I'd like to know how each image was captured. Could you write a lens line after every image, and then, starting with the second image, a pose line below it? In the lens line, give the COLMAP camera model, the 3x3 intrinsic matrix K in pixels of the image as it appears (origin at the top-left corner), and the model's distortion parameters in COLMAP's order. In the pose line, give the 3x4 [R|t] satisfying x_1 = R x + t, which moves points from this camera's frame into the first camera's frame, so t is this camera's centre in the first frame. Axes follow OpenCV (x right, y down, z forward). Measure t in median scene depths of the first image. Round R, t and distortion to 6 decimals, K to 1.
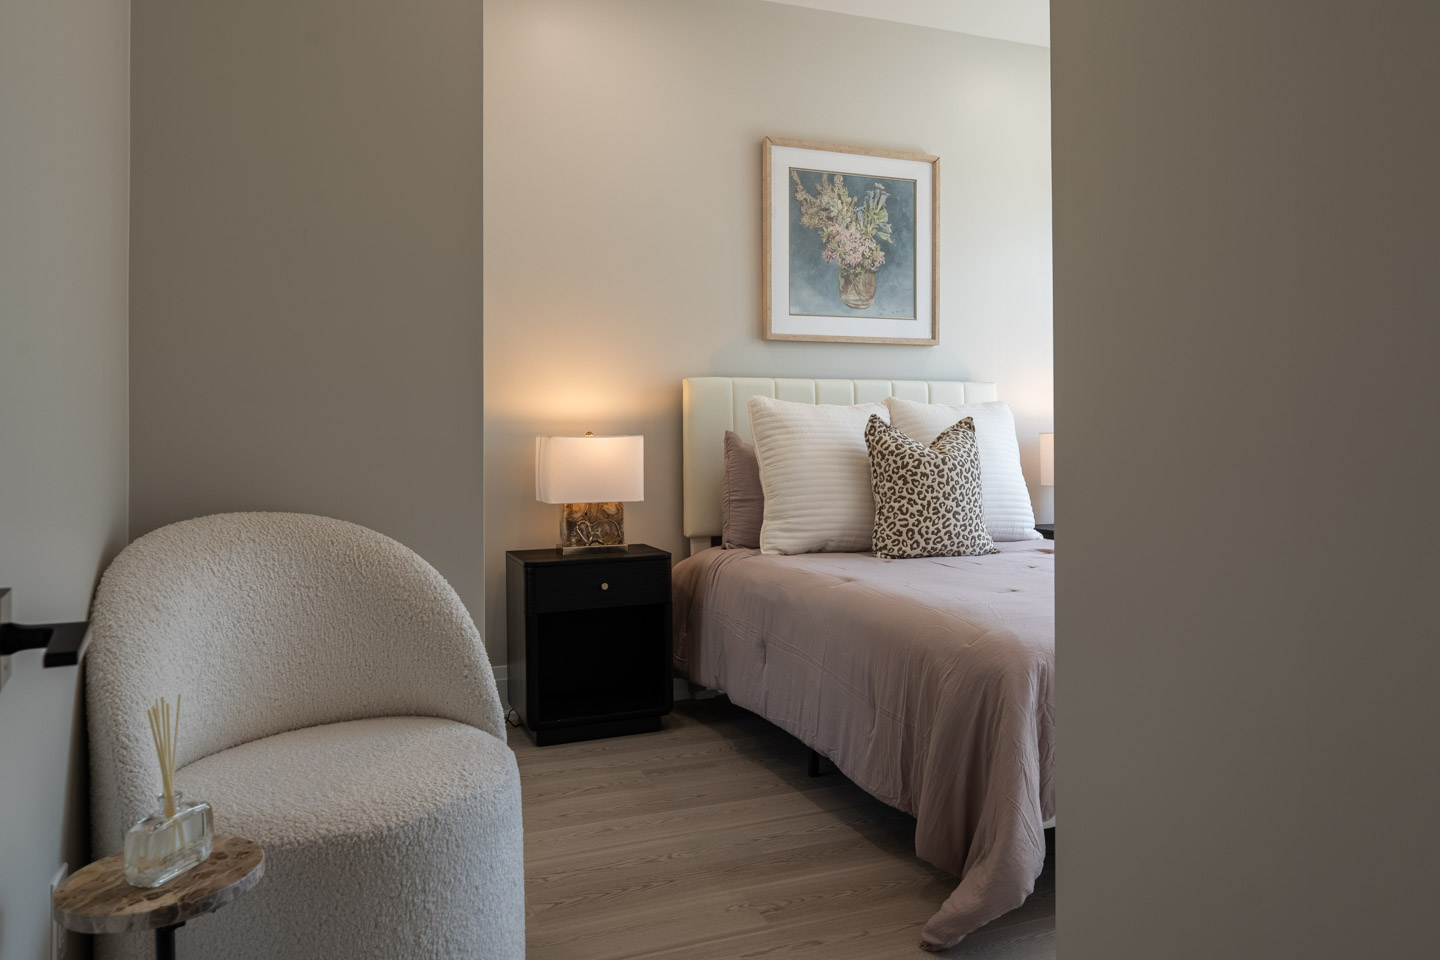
lens RADIAL K [[1041.5, 0, 721.6], [0, 1041.5, 498.1], [0, 0, 1]] dist [0.003126, 0.000260]
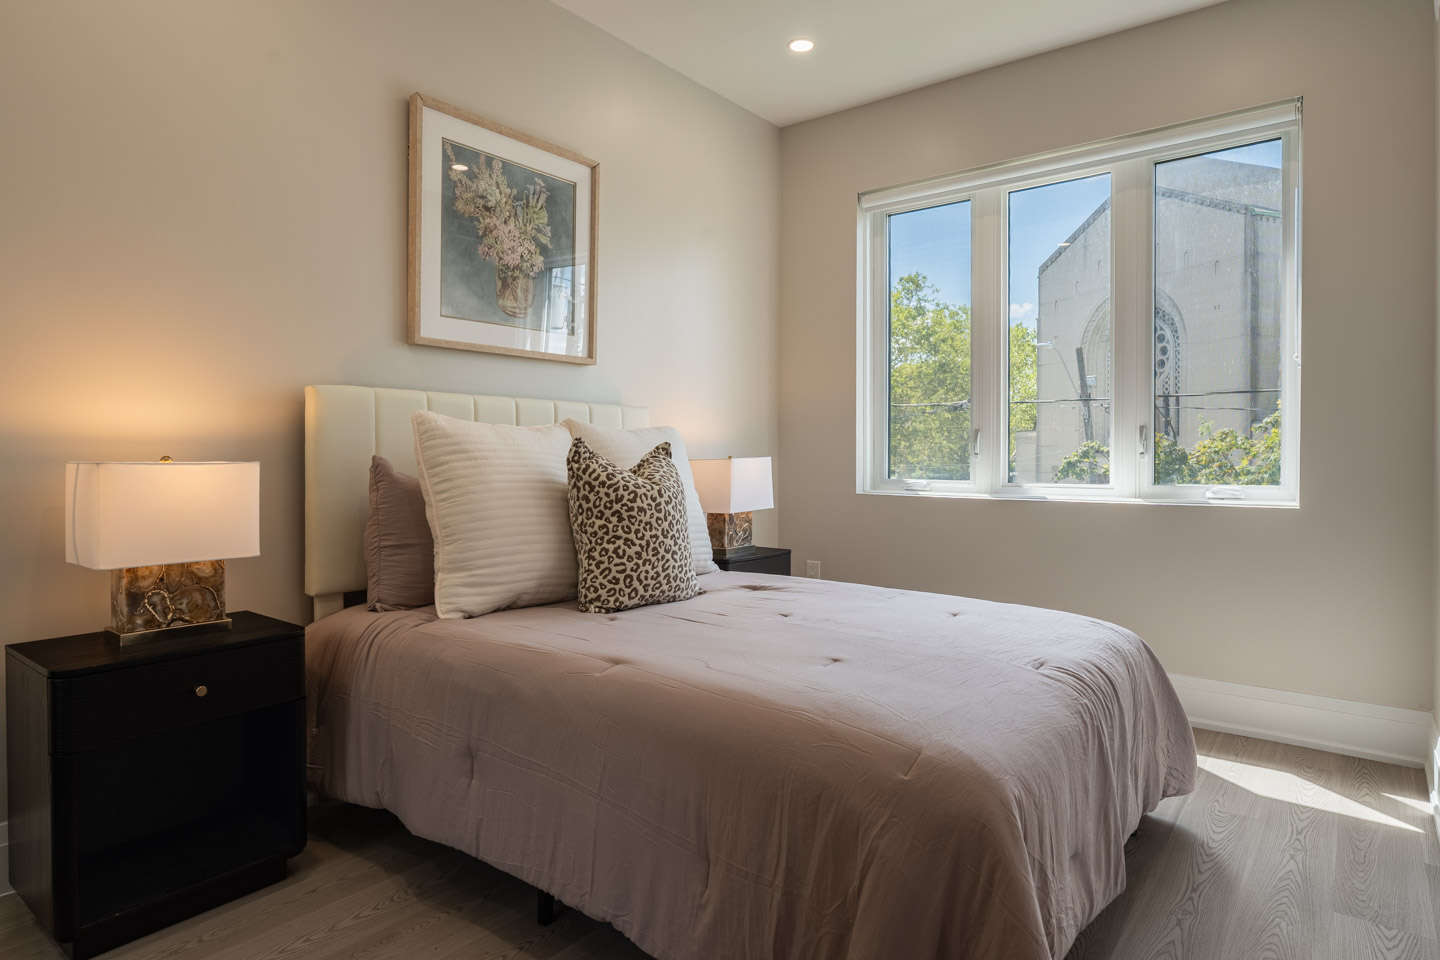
lens RADIAL K [[850.6, 0, 720.0], [0, 850.6, 480.0], [0, 0, 1]] dist [-0.004636, 0.001457]
pose [[0.869632, -0.007383, 0.493646, -0.087088], [0.024111, 0.999330, -0.027529, -0.024786], [-0.493112, 0.035843, 0.869227, 0.351142]]
